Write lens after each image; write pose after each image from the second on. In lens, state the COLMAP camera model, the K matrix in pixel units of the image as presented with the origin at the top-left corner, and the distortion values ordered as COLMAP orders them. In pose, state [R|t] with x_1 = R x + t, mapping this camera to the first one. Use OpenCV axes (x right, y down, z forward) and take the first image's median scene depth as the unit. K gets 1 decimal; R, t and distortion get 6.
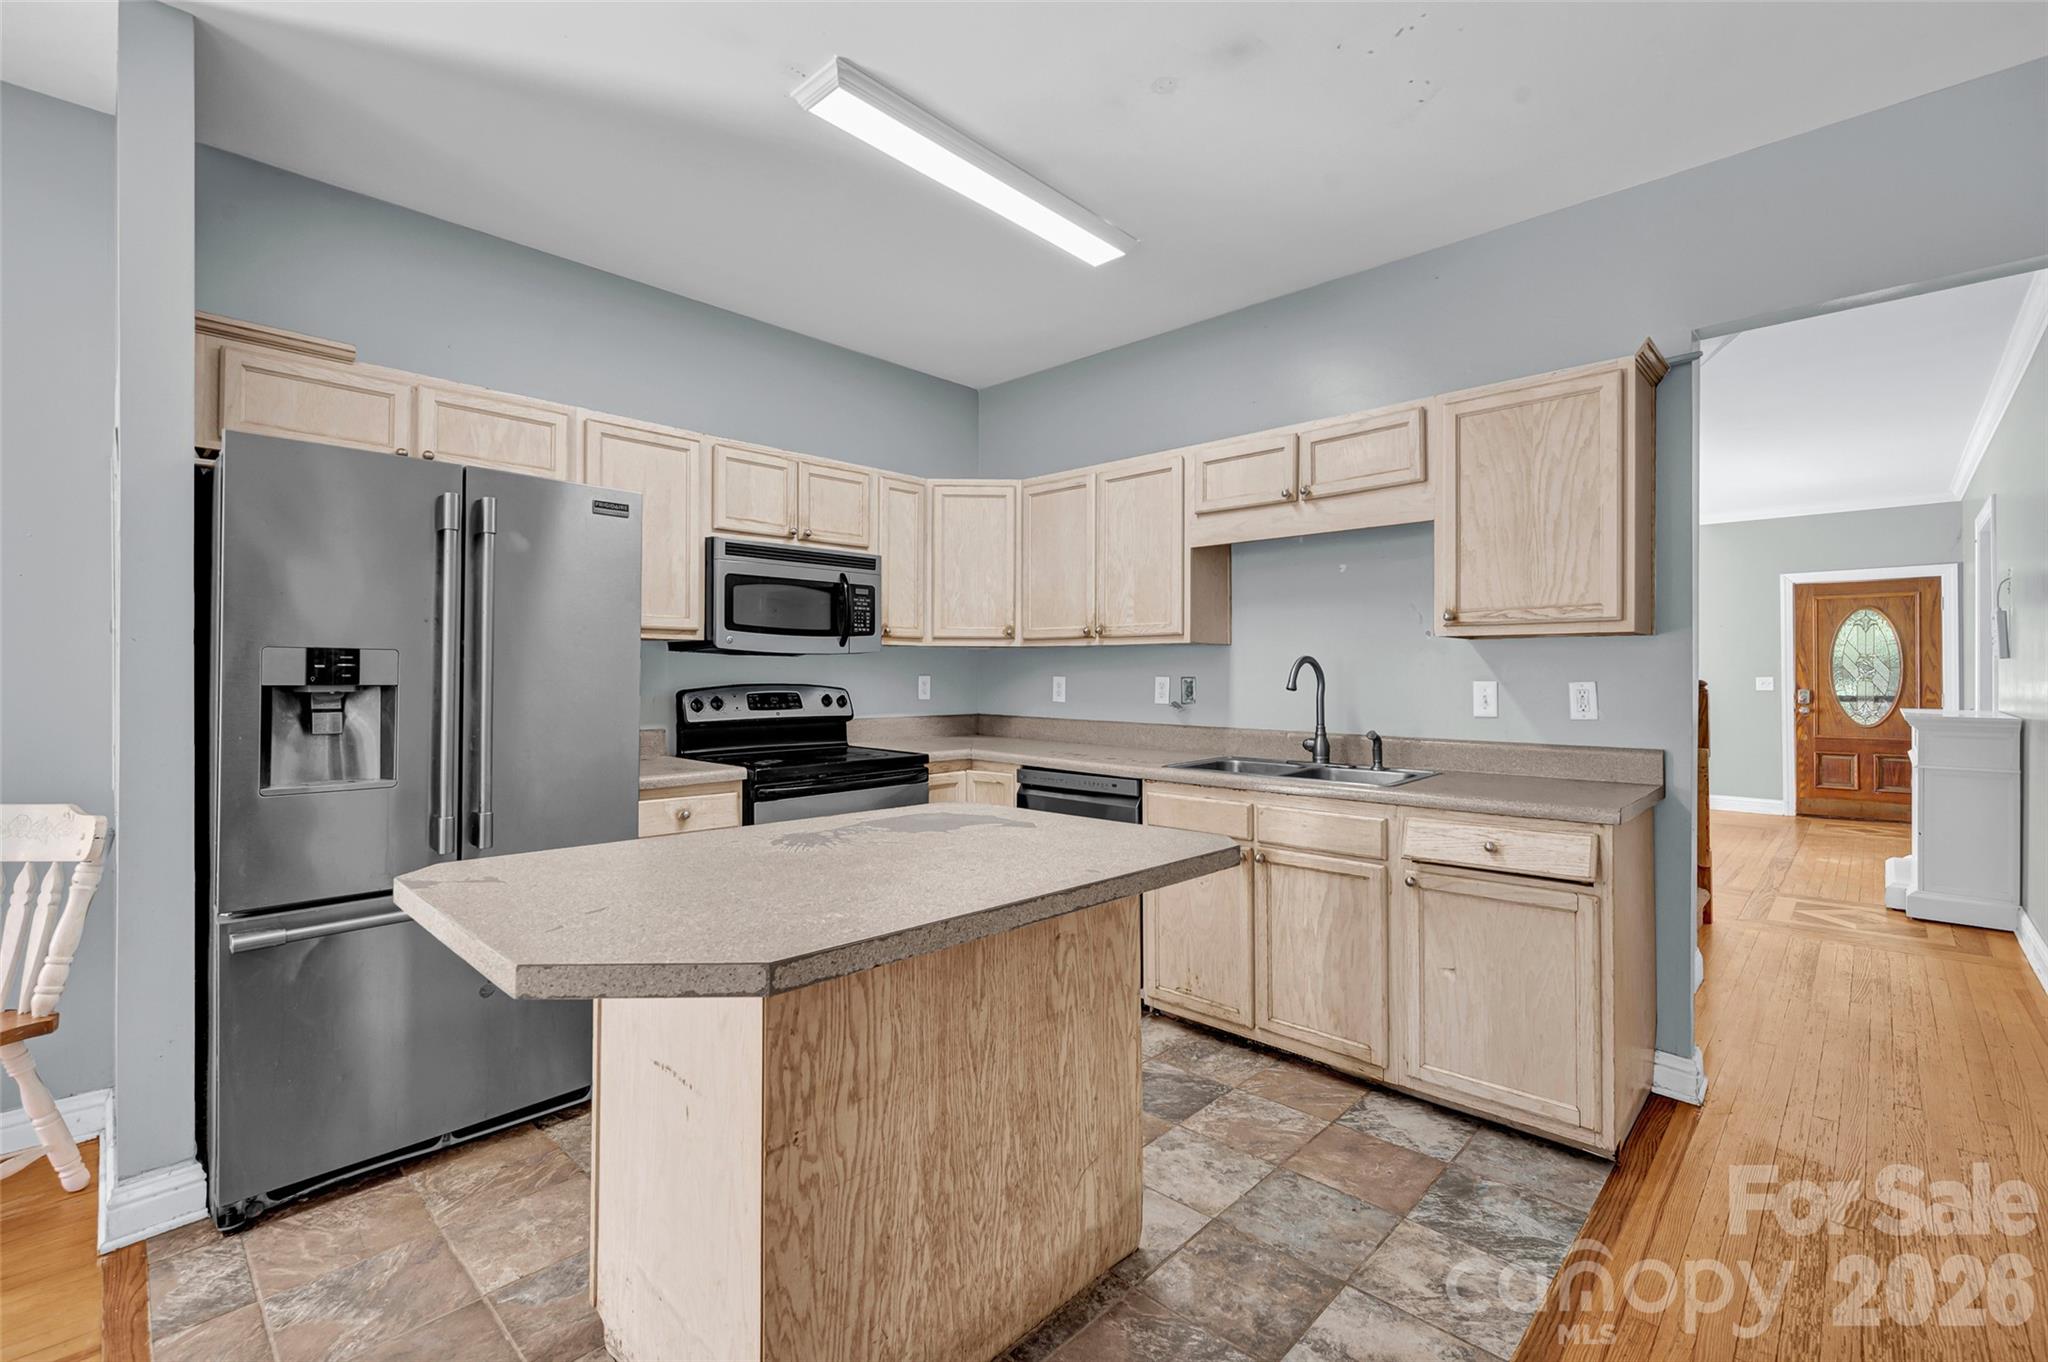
lens RADIAL K [[881.2, 0, 1043.9], [0, 881.2, 670.8], [0, 0, 1]] dist [0.000445, 0.000284]
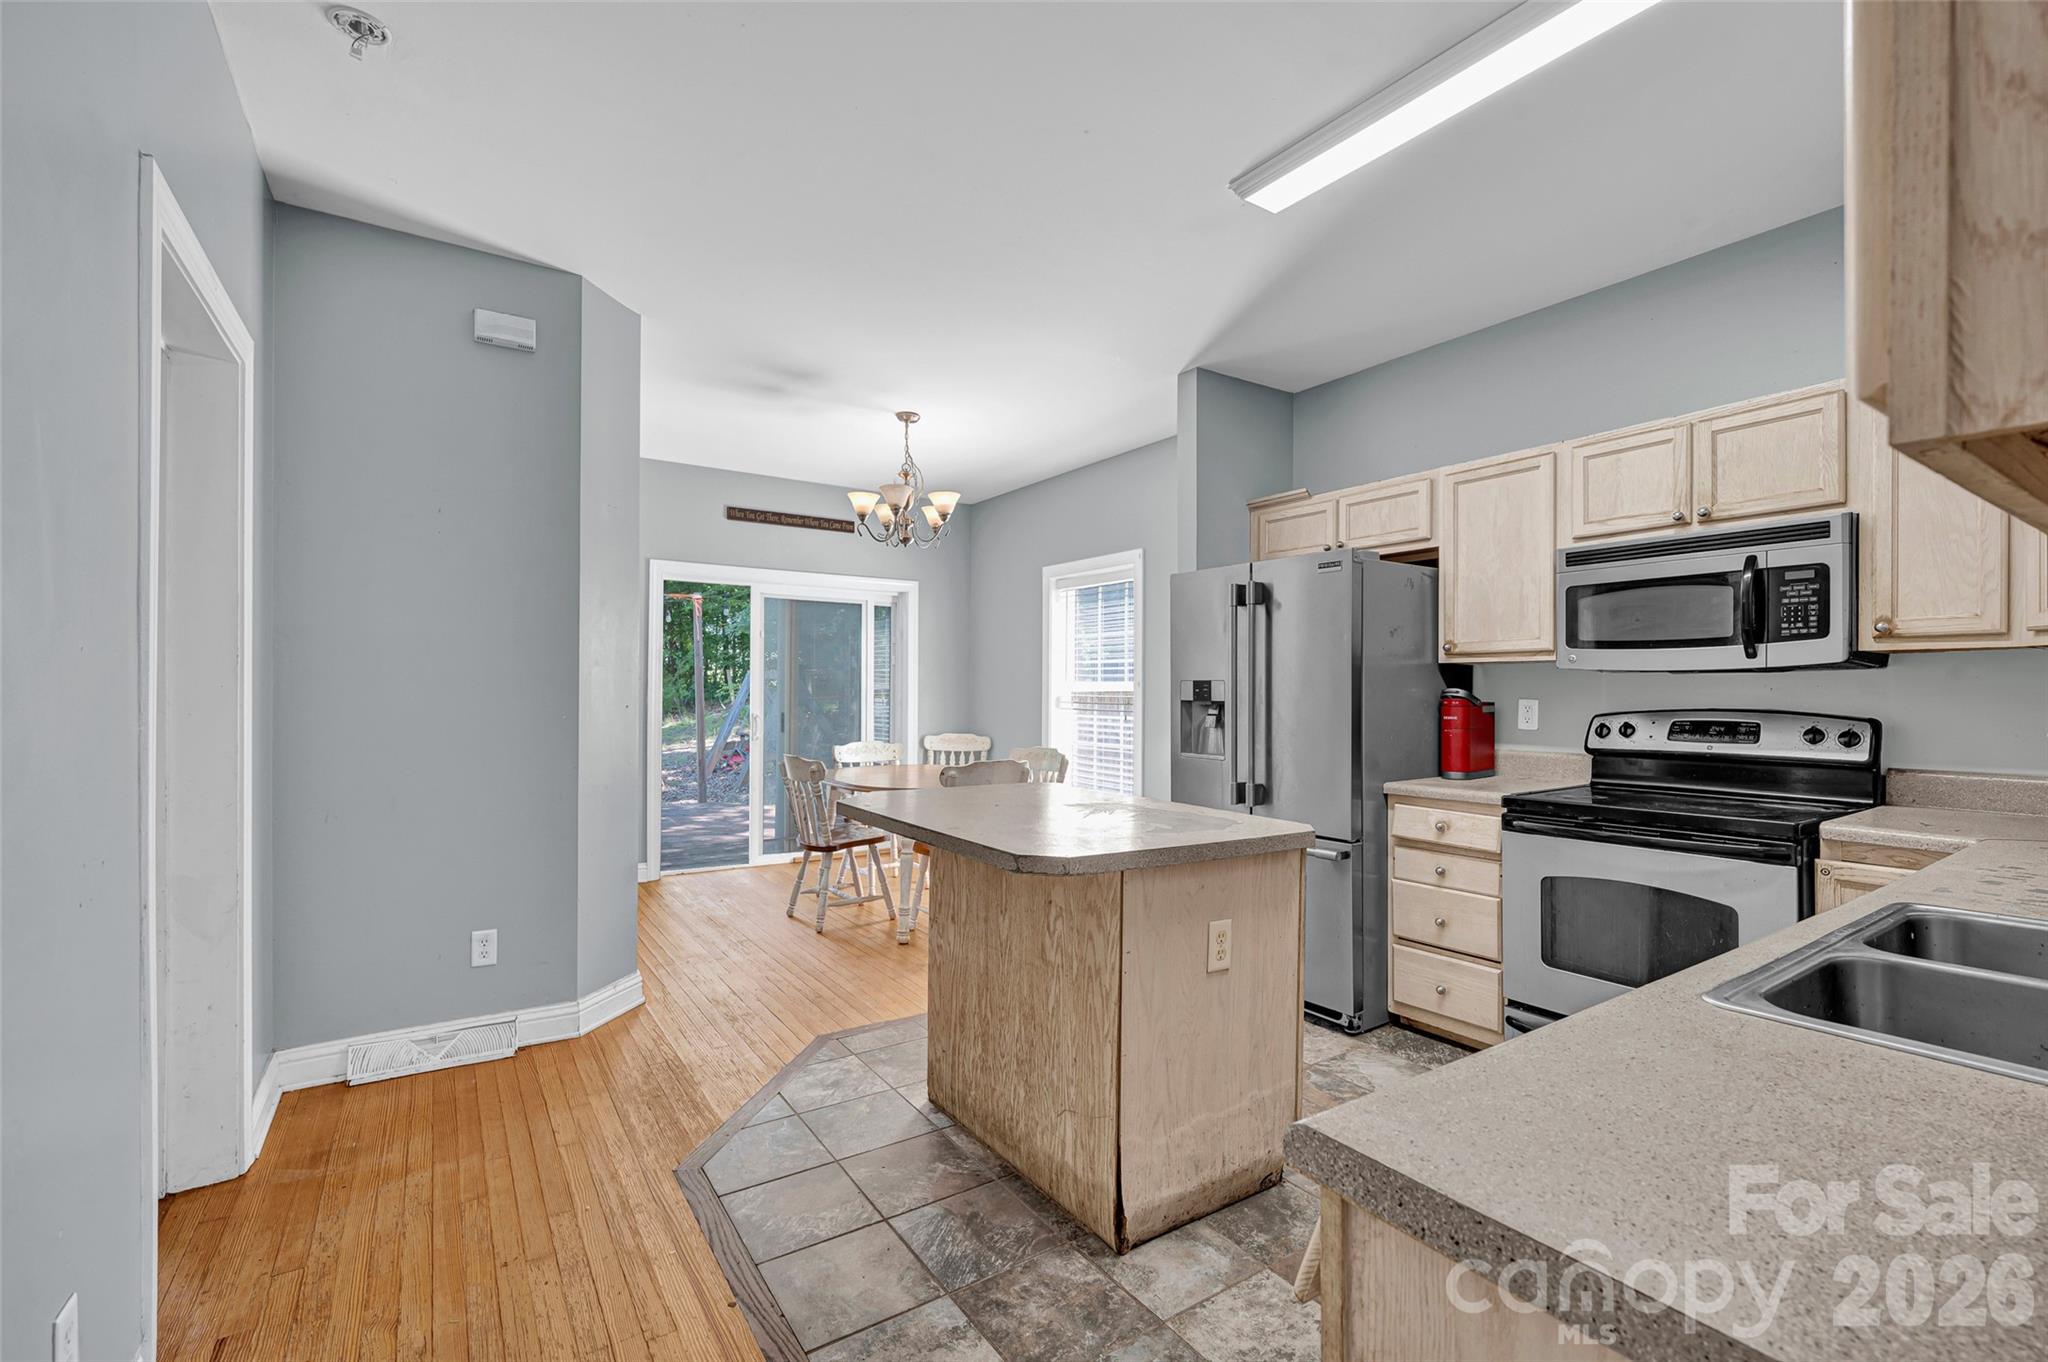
lens RADIAL K [[881.2, 0, 1037.8], [0, 881.2, 694.9], [0, 0, 1]] dist [0.000445, 0.000284]
pose [[-0.210691, -0.000812, -0.977552, 1.613206], [-0.000343, 1.000000, -0.000756, 0.007865], [0.977553, 0.000176, -0.210691, 1.604780]]
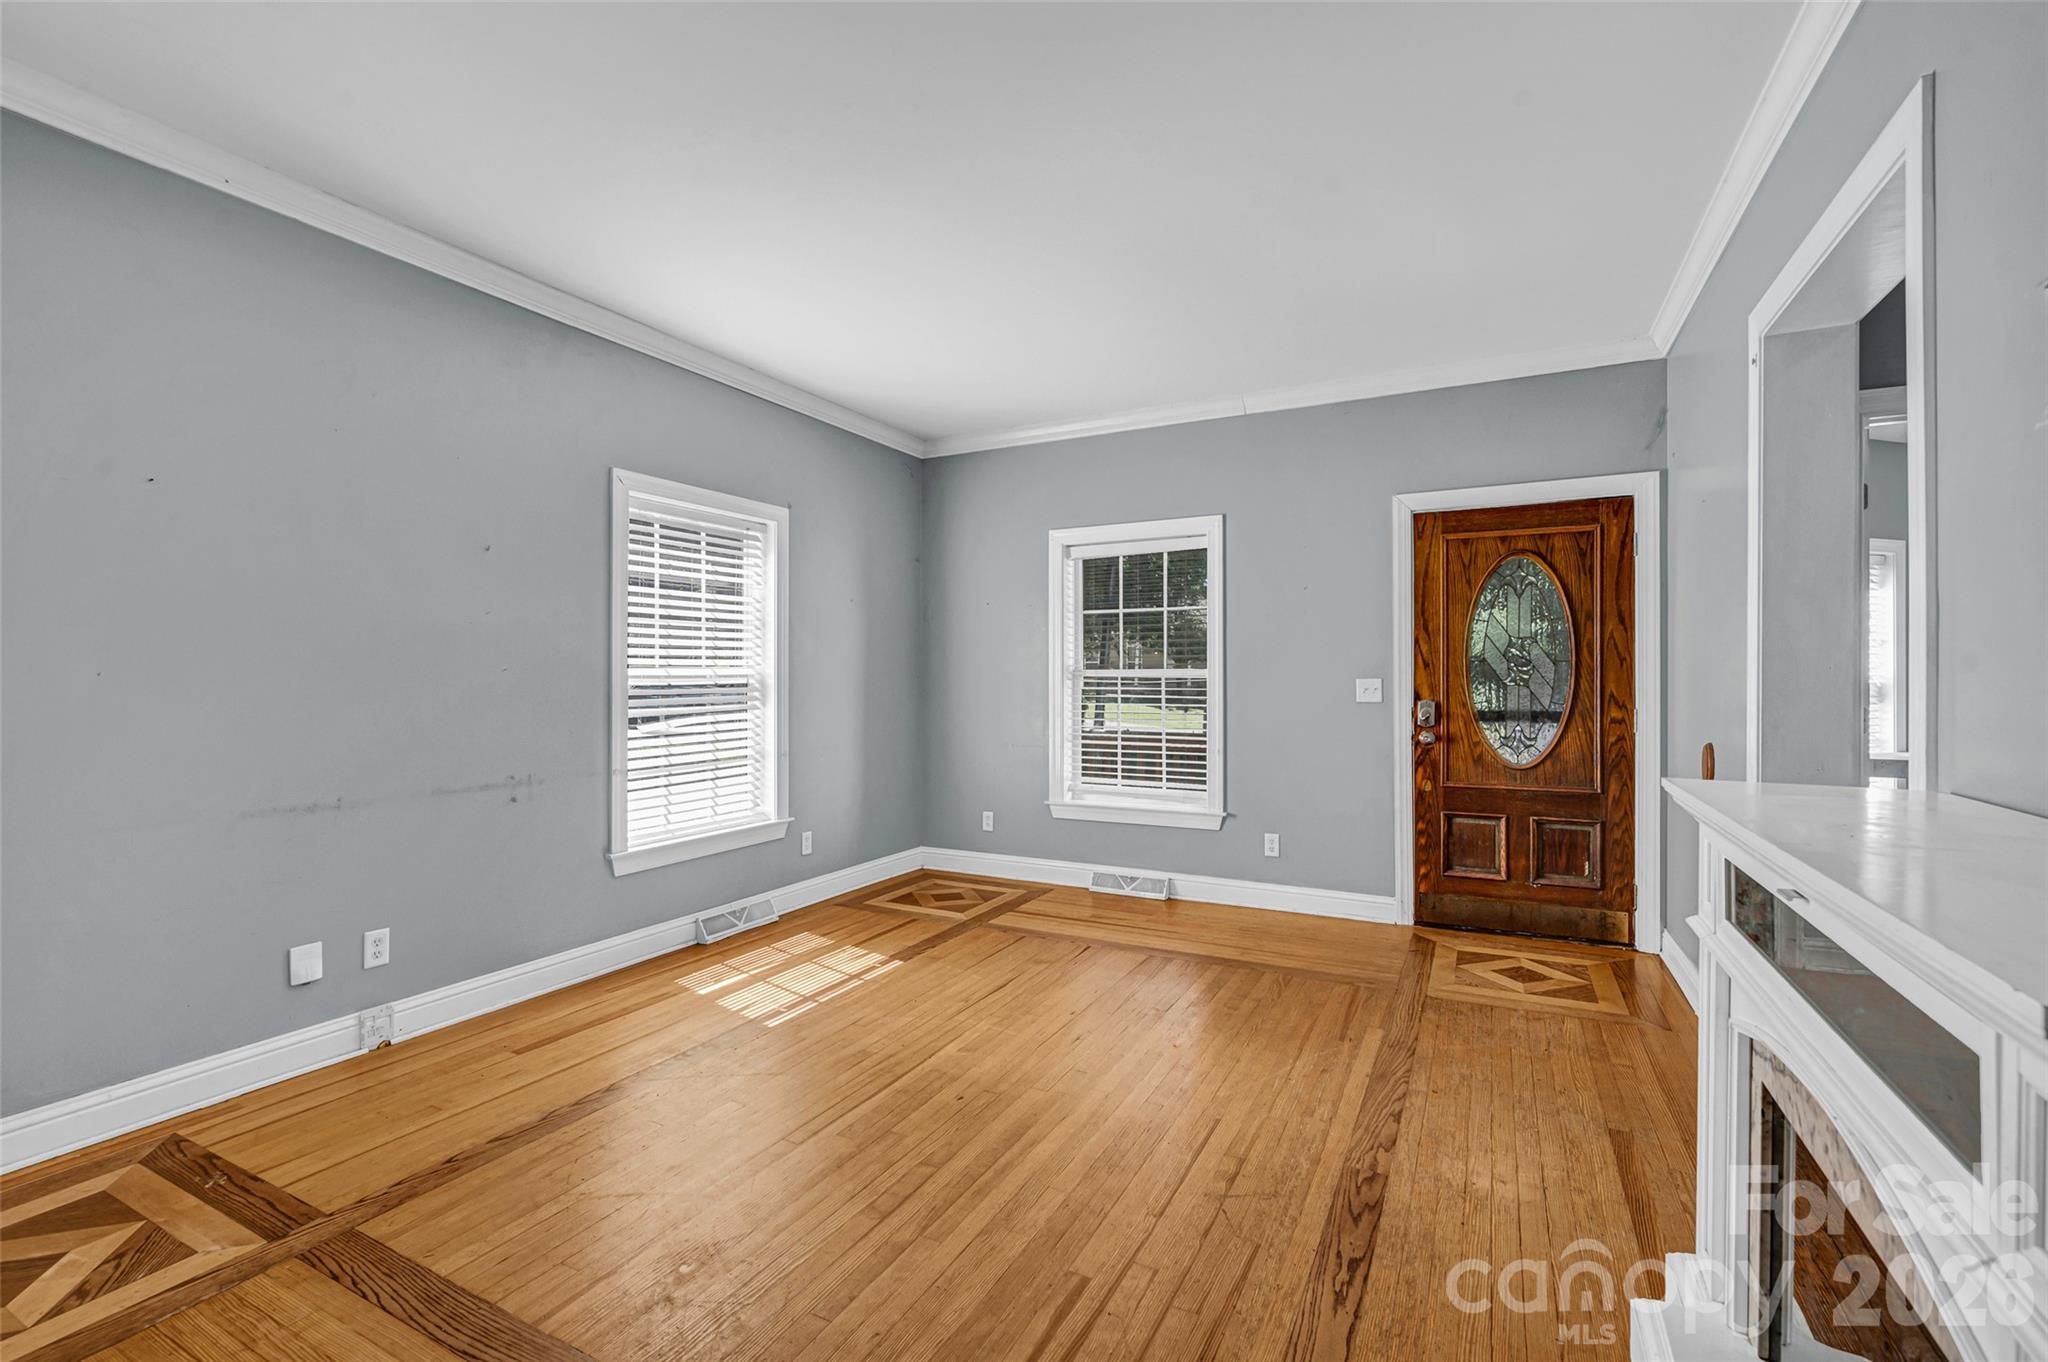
lens RADIAL K [[881.2, 0, 1026.2], [0, 881.2, 681.5], [0, 0, 1]] dist [0.000445, 0.000284]
pose [[0.963966, -0.005429, 0.265970, 0.066460], [0.002001, 0.999911, 0.013156, 0.000178], [-0.266018, -0.012150, 0.963892, 0.074985]]
